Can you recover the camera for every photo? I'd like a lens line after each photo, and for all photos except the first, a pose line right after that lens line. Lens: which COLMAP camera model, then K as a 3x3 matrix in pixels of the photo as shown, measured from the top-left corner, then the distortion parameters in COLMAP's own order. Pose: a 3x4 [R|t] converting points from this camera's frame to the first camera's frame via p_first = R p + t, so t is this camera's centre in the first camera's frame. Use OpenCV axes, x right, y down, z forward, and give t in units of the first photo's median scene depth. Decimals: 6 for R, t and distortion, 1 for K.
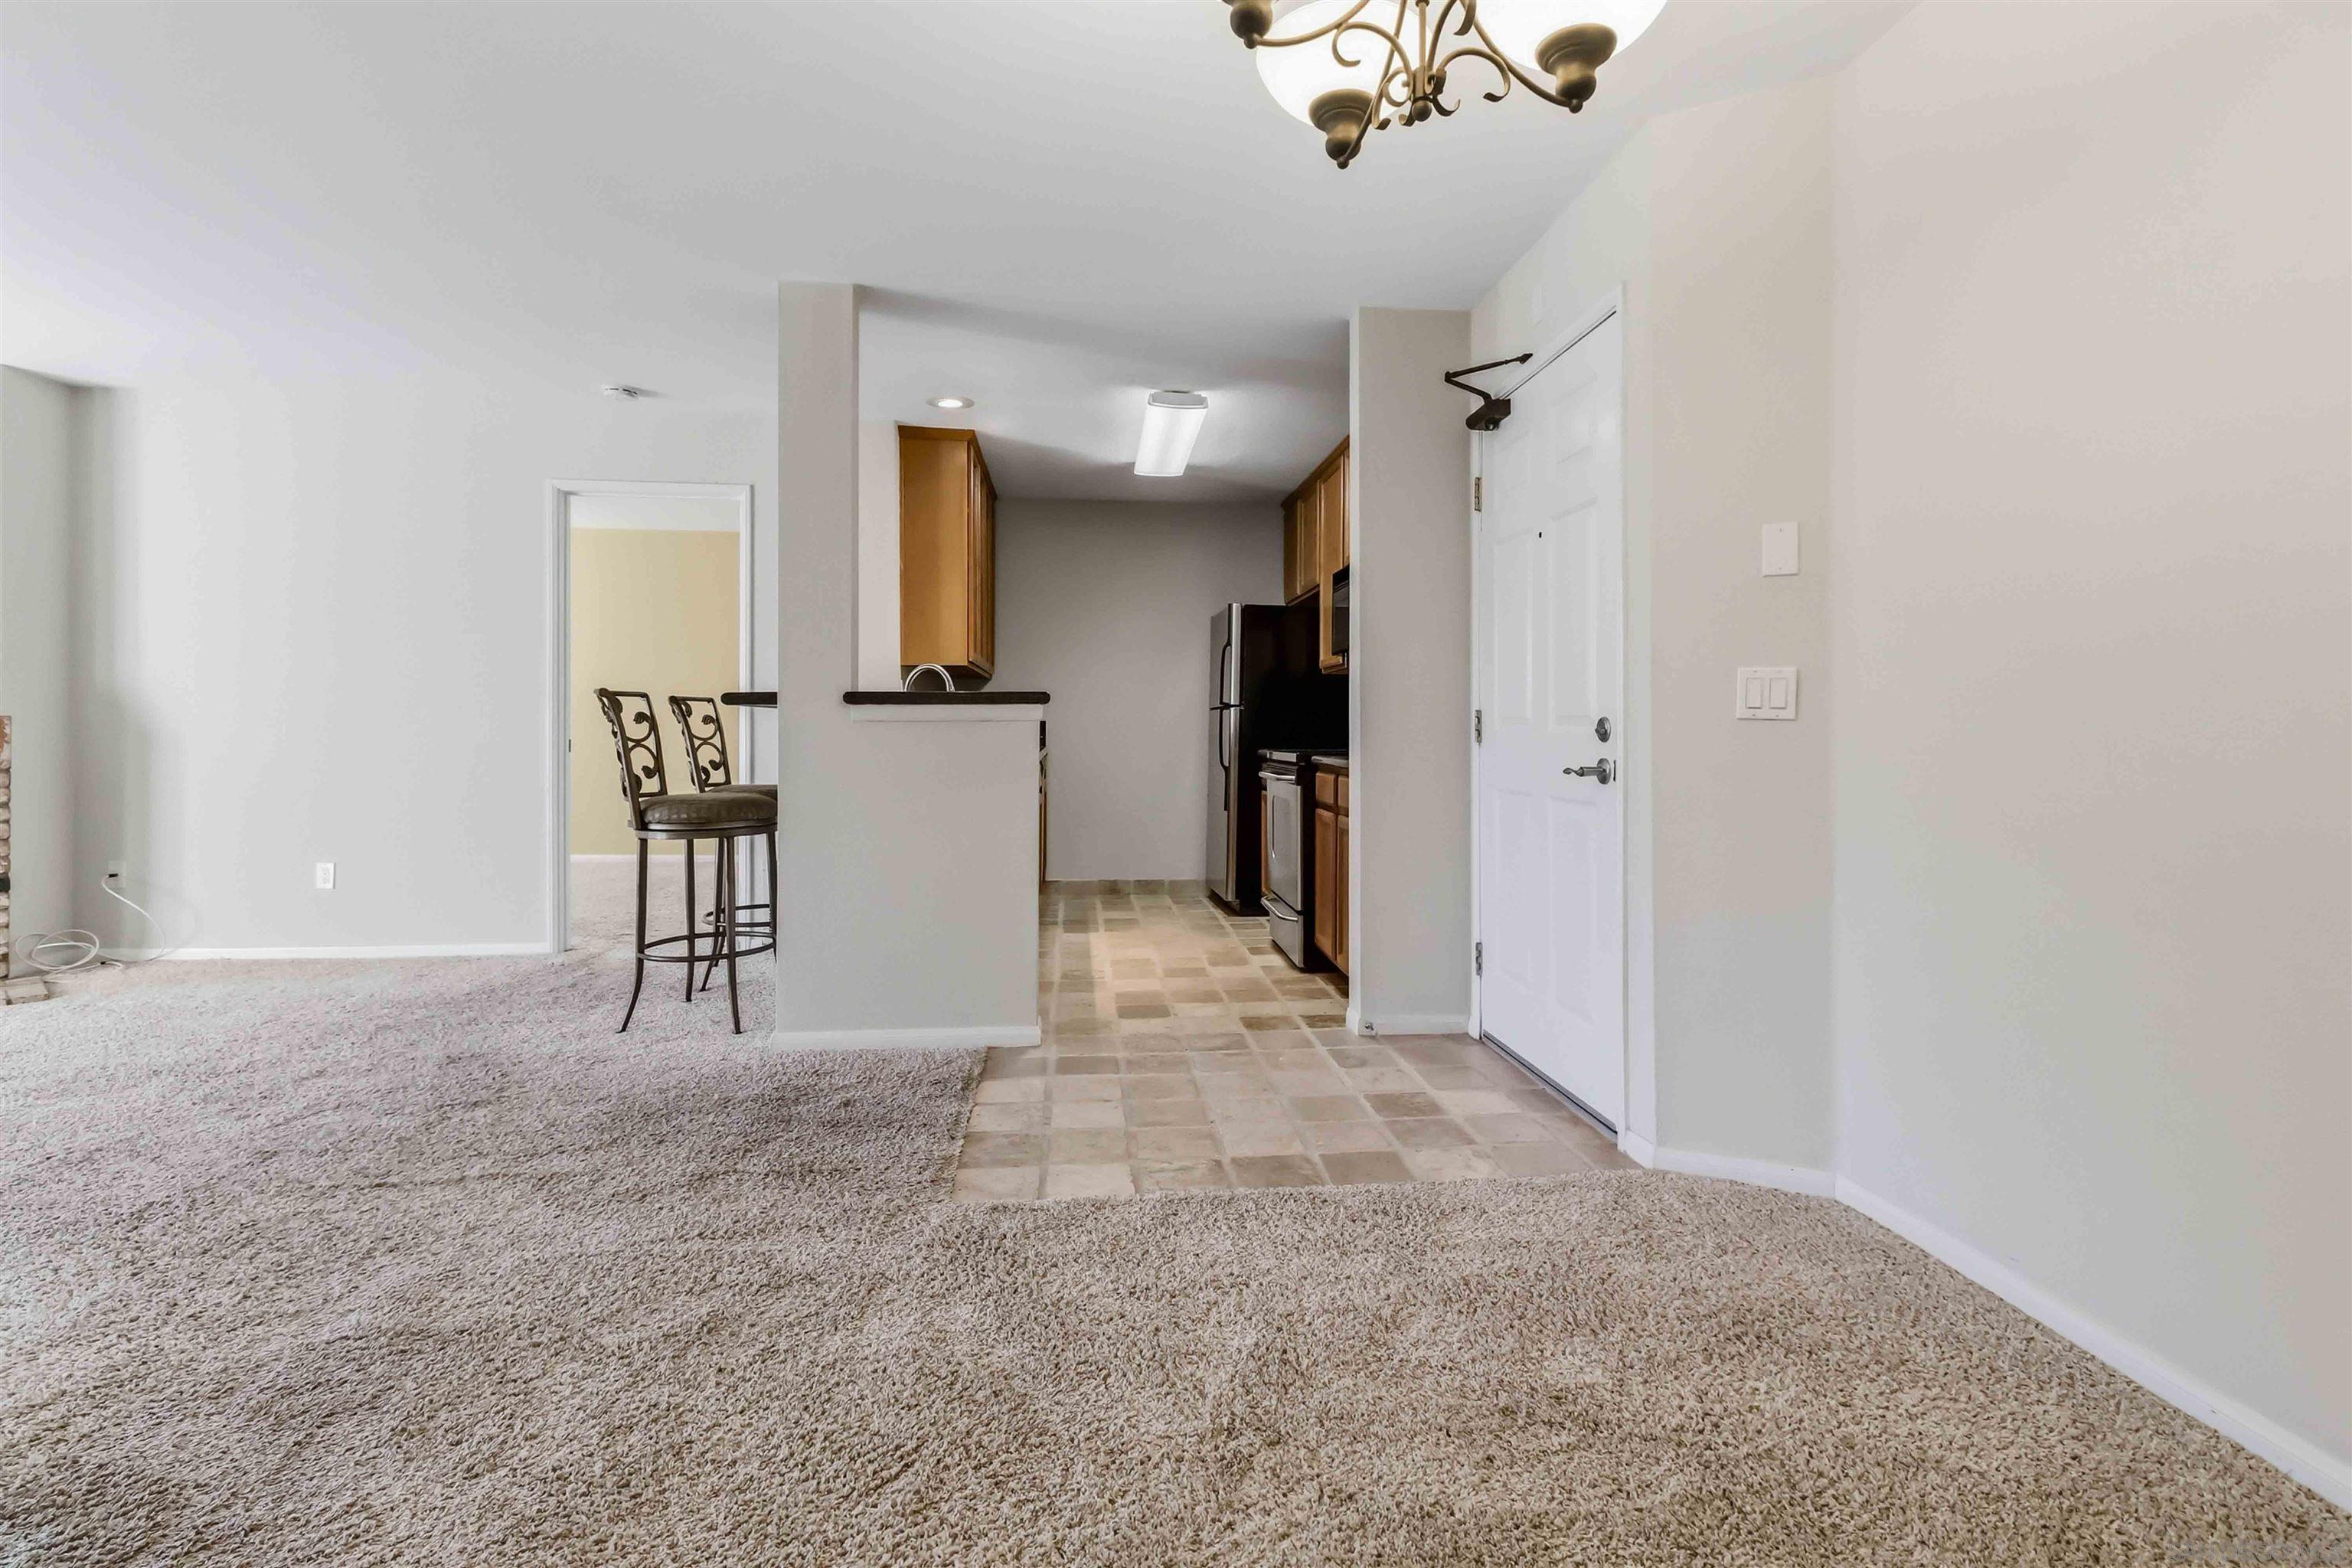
lens RADIAL K [[1131.2, 0, 1186.4], [0, 1131.2, 741.4], [0, 0, 1]] dist [0.018641, -0.012574]
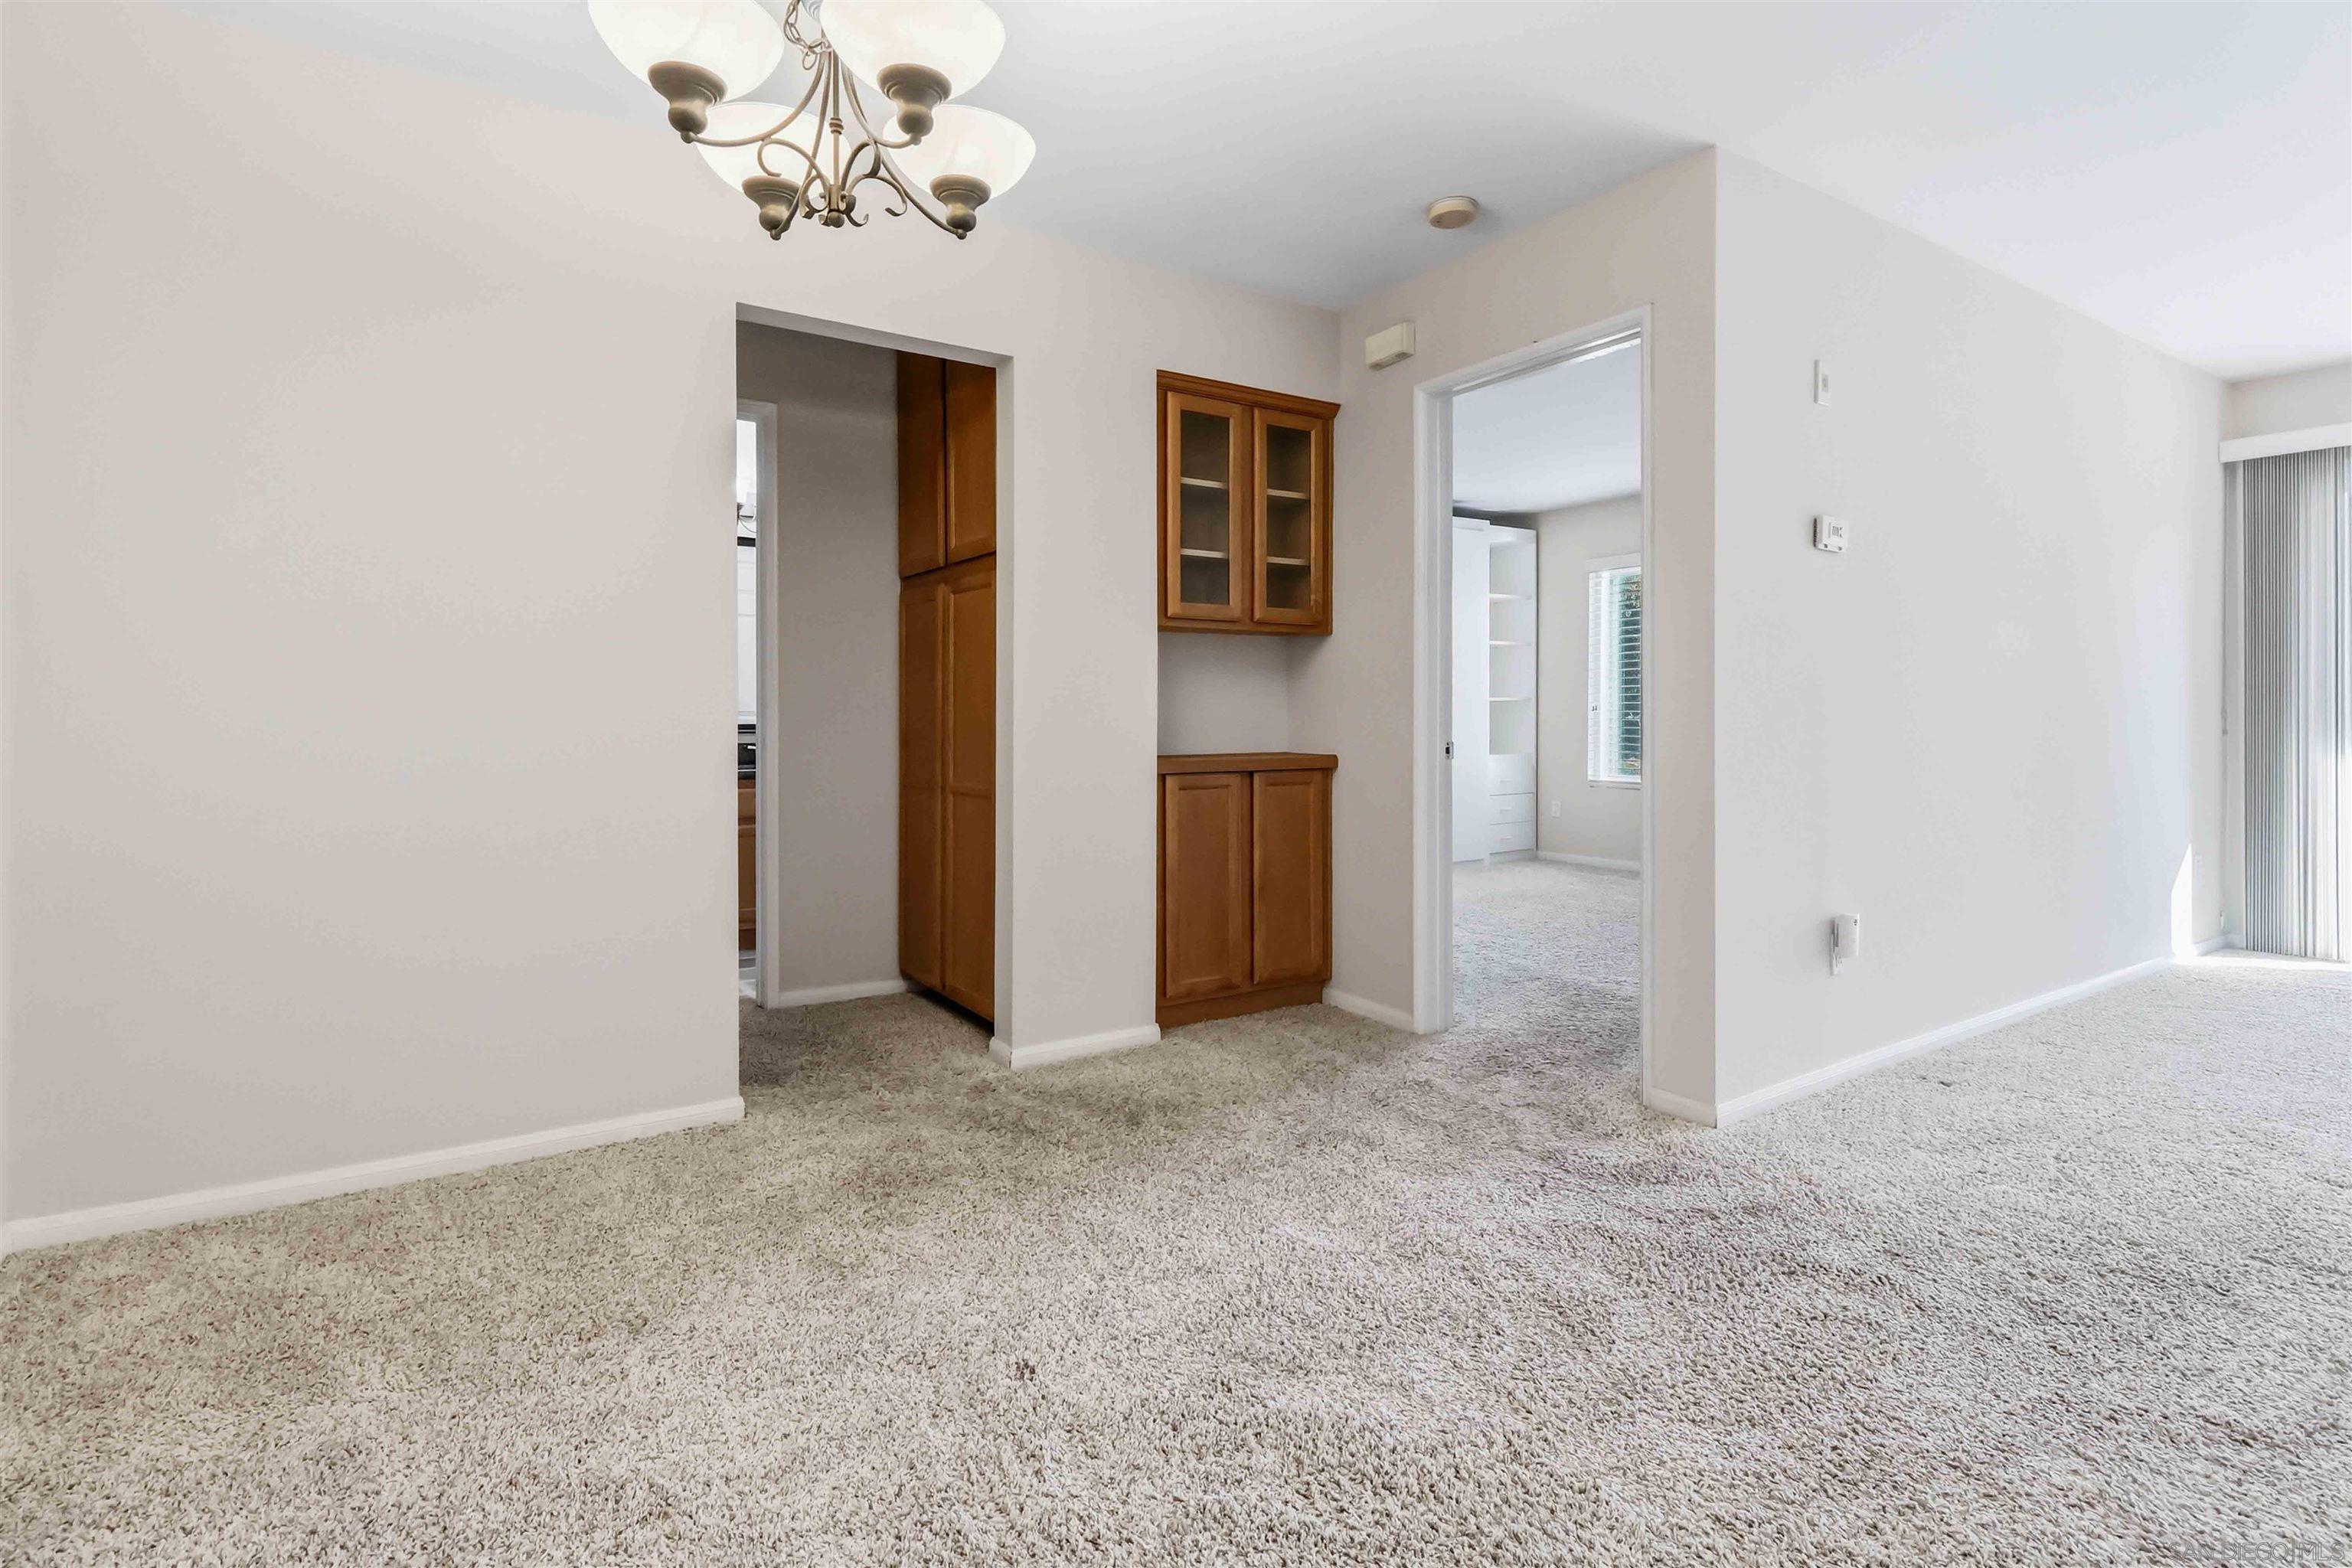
lens RADIAL K [[1125.9, 0, 1180.3], [0, 1125.9, 728.2], [0, 0, 1]] dist [0.016517, -0.011934]
pose [[-0.890770, 0.001192, -0.454453, 0.137298], [-0.006250, 0.999870, 0.014874, -0.005502], [0.454412, 0.016090, -0.890646, 0.711494]]
